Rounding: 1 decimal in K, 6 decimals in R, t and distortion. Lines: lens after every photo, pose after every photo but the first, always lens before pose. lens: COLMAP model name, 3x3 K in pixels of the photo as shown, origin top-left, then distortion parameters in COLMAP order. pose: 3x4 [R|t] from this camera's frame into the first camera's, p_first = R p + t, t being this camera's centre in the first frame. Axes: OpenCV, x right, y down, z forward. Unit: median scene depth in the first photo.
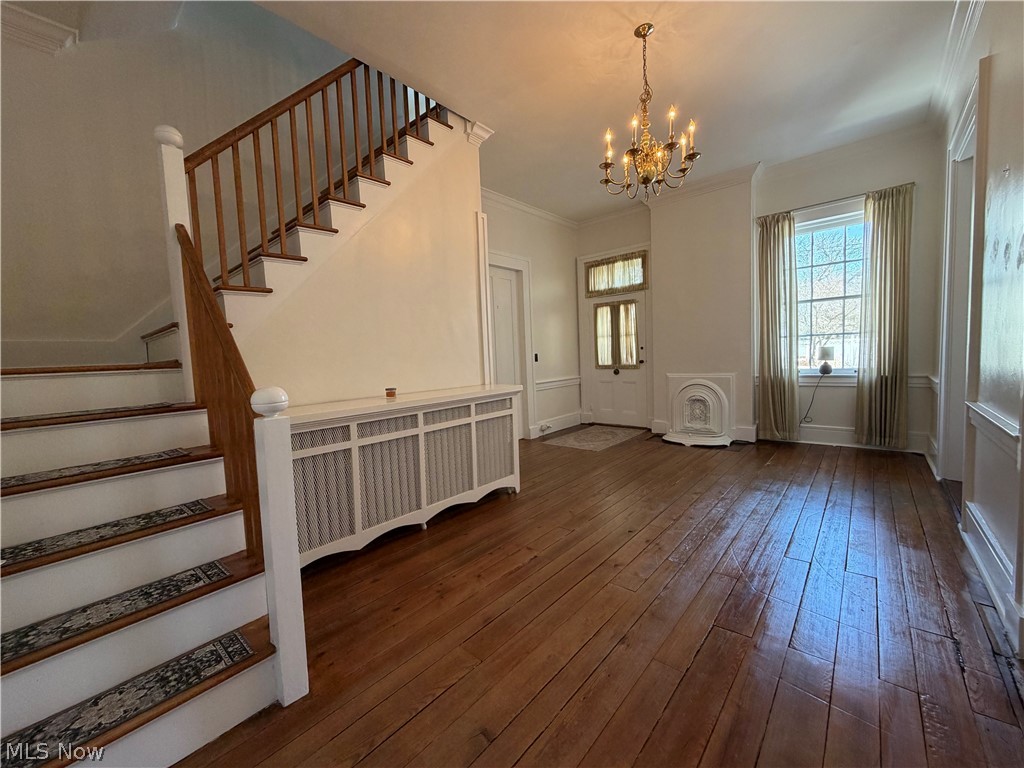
lens RADIAL K [[408.2, 0, 509.5], [0, 408.2, 382.8], [0, 0, 1]] dist [0.001652, 0.000053]
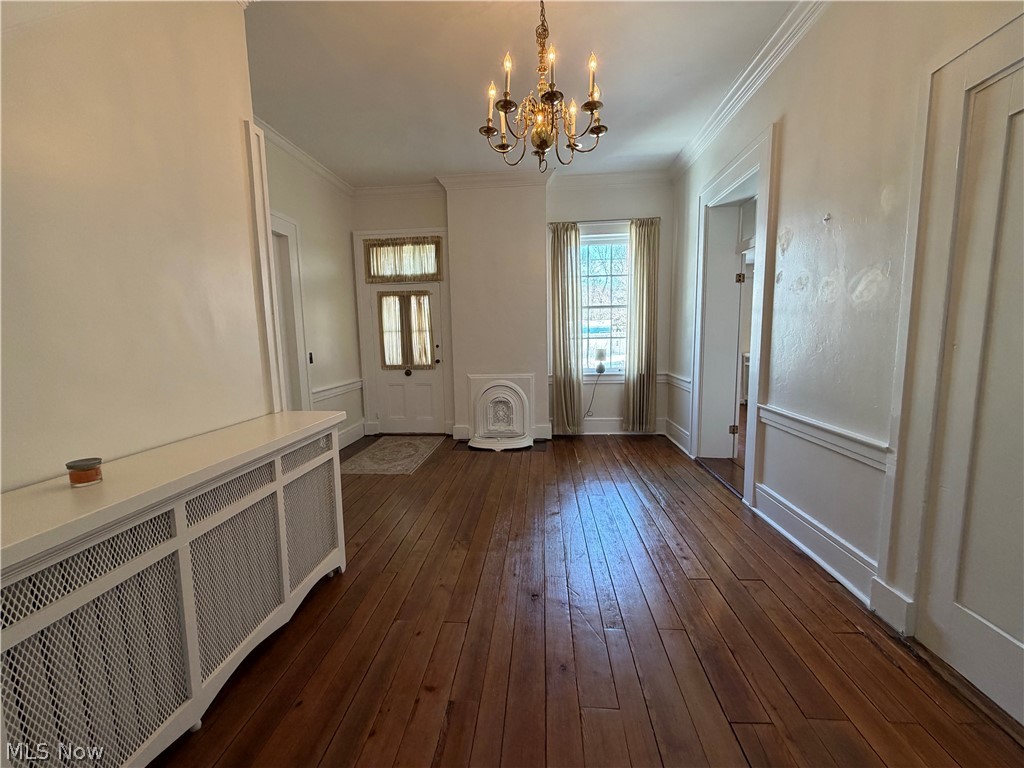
lens RADIAL K [[408.2, 0, 509.5], [0, 408.2, 382.8], [0, 0, 1]] dist [0.001652, 0.000053]
pose [[0.802424, -0.045327, 0.595031, -0.150995], [0.027772, 0.998867, 0.038638, -0.060578], [-0.596108, -0.014479, 0.802774, 0.319175]]
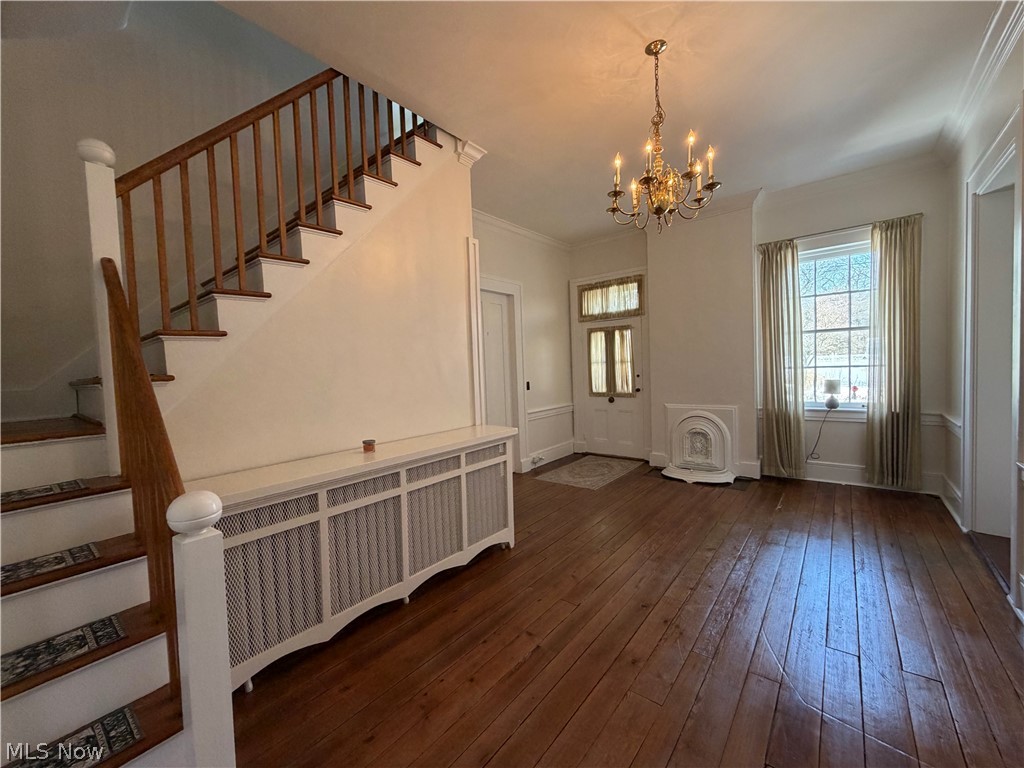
lens RADIAL K [[408.2, 0, 509.5], [0, 408.2, 382.8], [0, 0, 1]] dist [0.001652, 0.000053]
pose [[0.999352, 0.002815, 0.035880, -0.019357], [-0.001756, 0.999563, -0.029506, -0.069557], [-0.035947, 0.029423, 0.998920, 0.097222]]
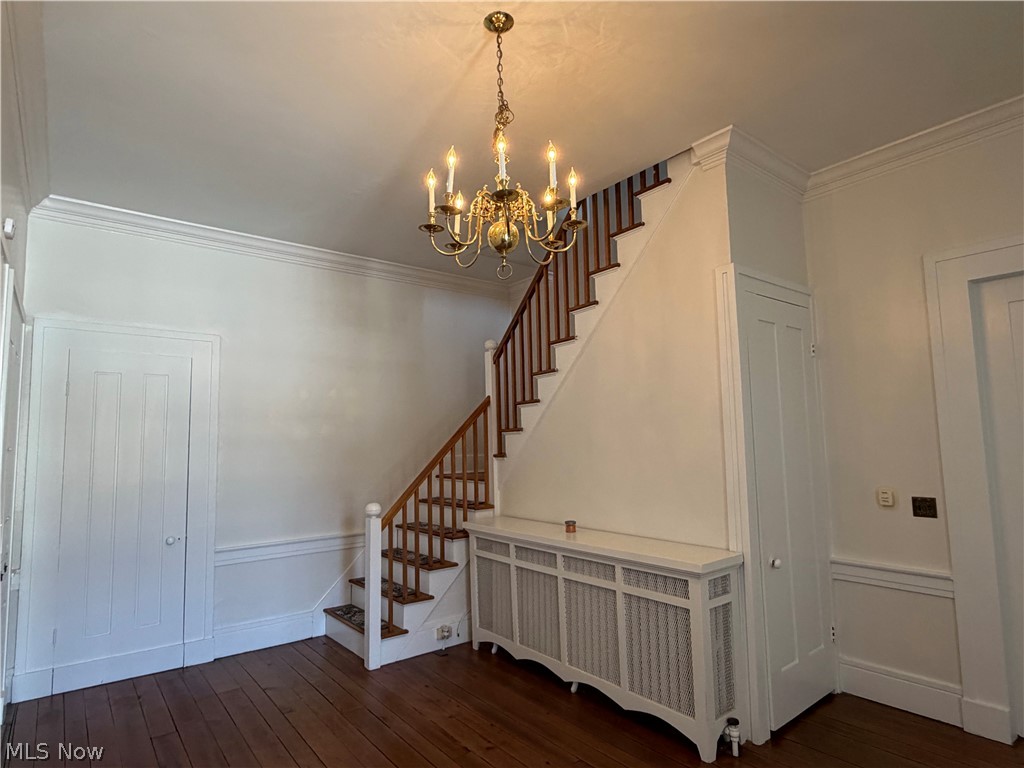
lens RADIAL K [[565.4, 0, 512.0], [0, 565.4, 384.0], [0, 0, 1]] dist [-0.020410, -0.000011]
pose [[-0.180058, -0.050390, -0.982364, 0.871700], [-0.038832, 0.998273, -0.044088, -0.202569], [0.982889, 0.030209, -0.181704, 0.906746]]
